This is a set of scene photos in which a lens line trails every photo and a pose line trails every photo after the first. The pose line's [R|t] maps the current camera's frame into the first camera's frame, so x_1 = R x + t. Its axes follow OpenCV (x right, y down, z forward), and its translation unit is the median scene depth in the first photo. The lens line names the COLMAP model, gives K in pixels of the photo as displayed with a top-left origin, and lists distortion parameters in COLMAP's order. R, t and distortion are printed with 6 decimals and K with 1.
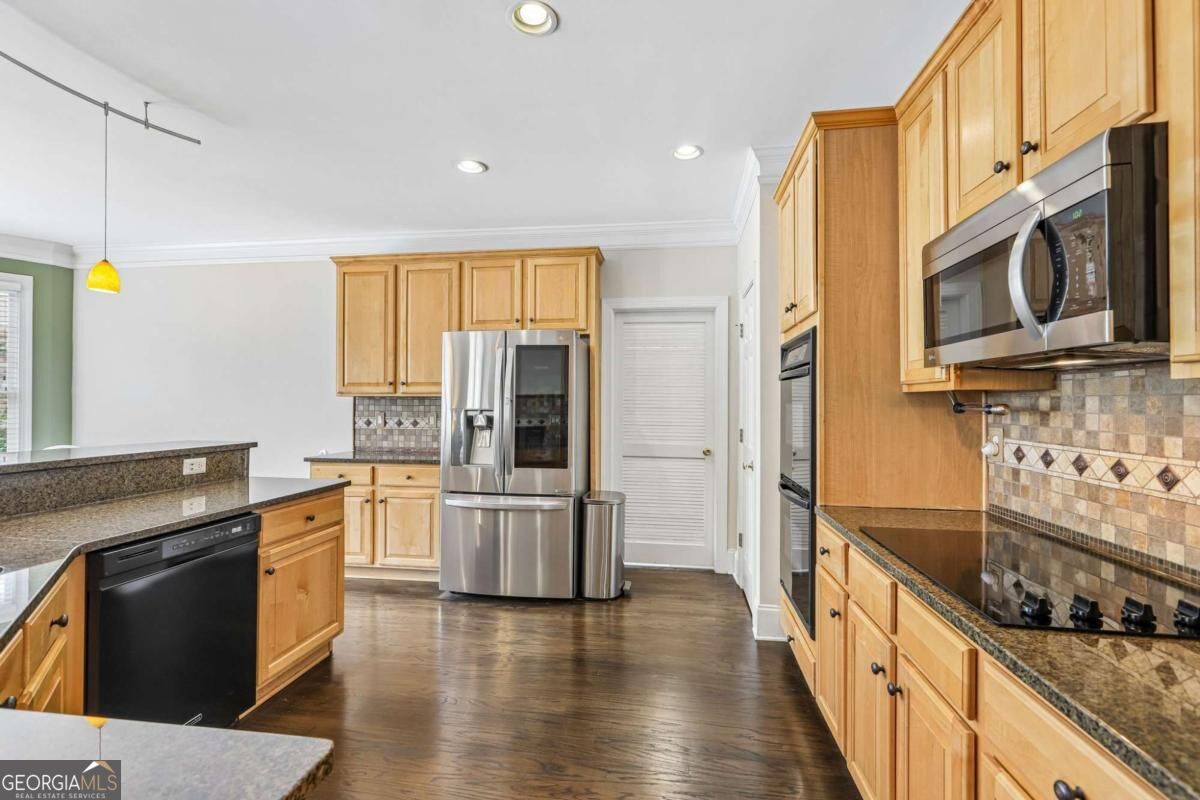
lens RADIAL K [[530.3, 0, 599.9], [0, 530.3, 395.7], [0, 0, 1]] dist [-0.000134, 0.000560]
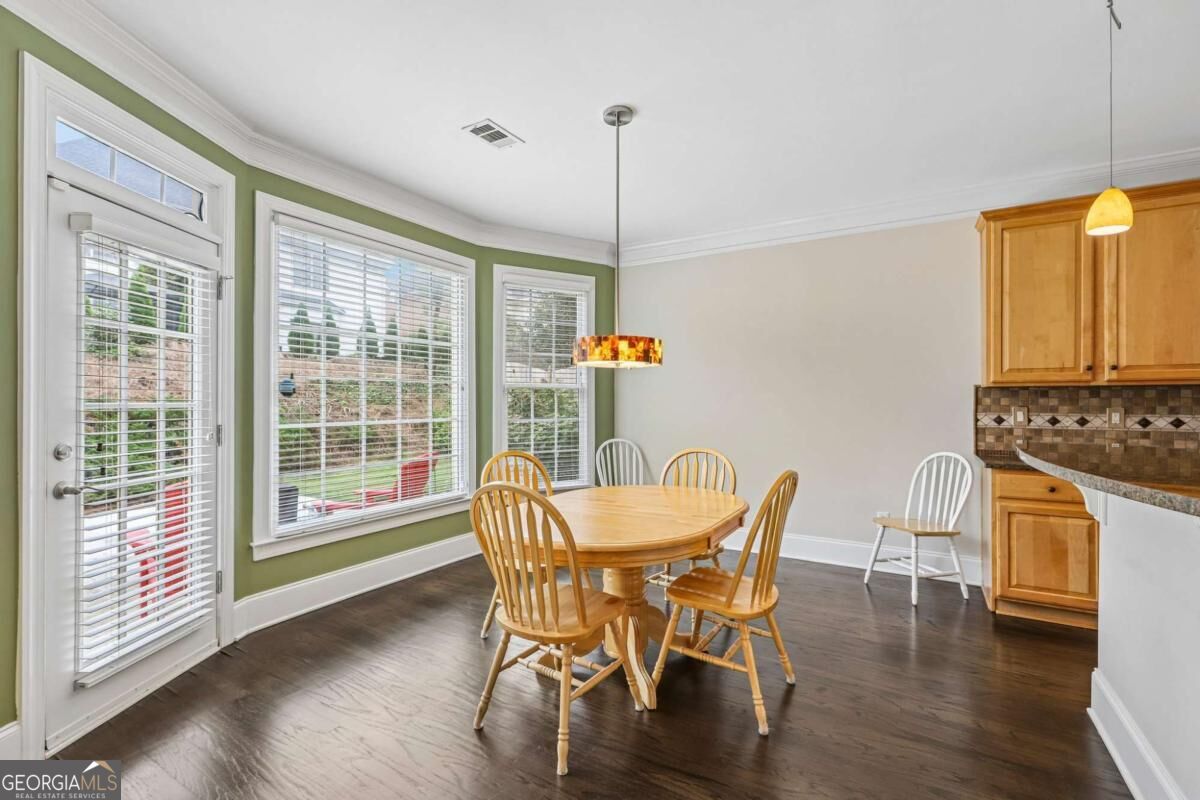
lens RADIAL K [[530.3, 0, 599.4], [0, 530.3, 400.2], [0, 0, 1]] dist [-0.000134, 0.000560]
pose [[0.925436, -0.004129, -0.378880, -0.737769], [0.008079, 0.999928, 0.008837, 0.010287], [0.378817, -0.011239, 0.925403, 0.045011]]
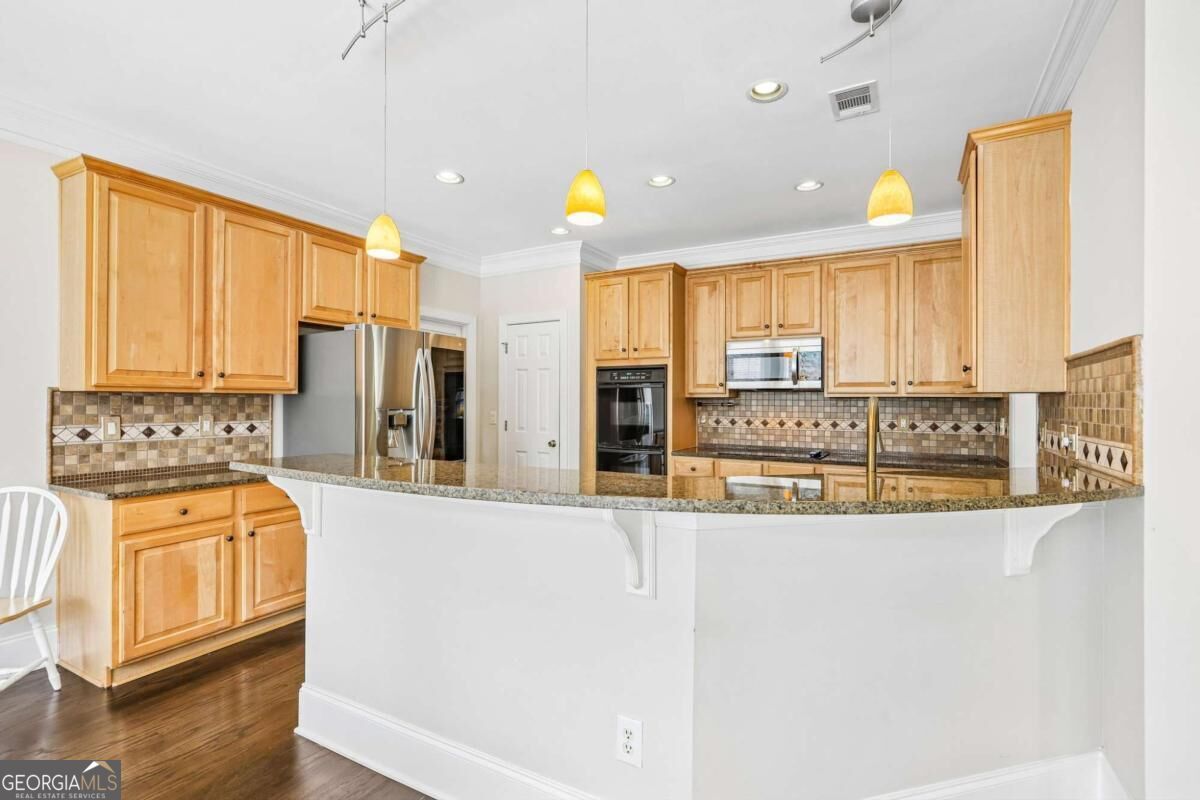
lens RADIAL K [[570.2, 0, 594.0], [0, 570.2, 400.9], [0, 0, 1]] dist [0.005365, 0.000947]
pose [[0.358868, -0.001218, 0.933387, -0.896930], [-0.016767, 0.999829, 0.007752, -0.002040], [-0.933238, -0.018432, 0.358787, 0.240194]]
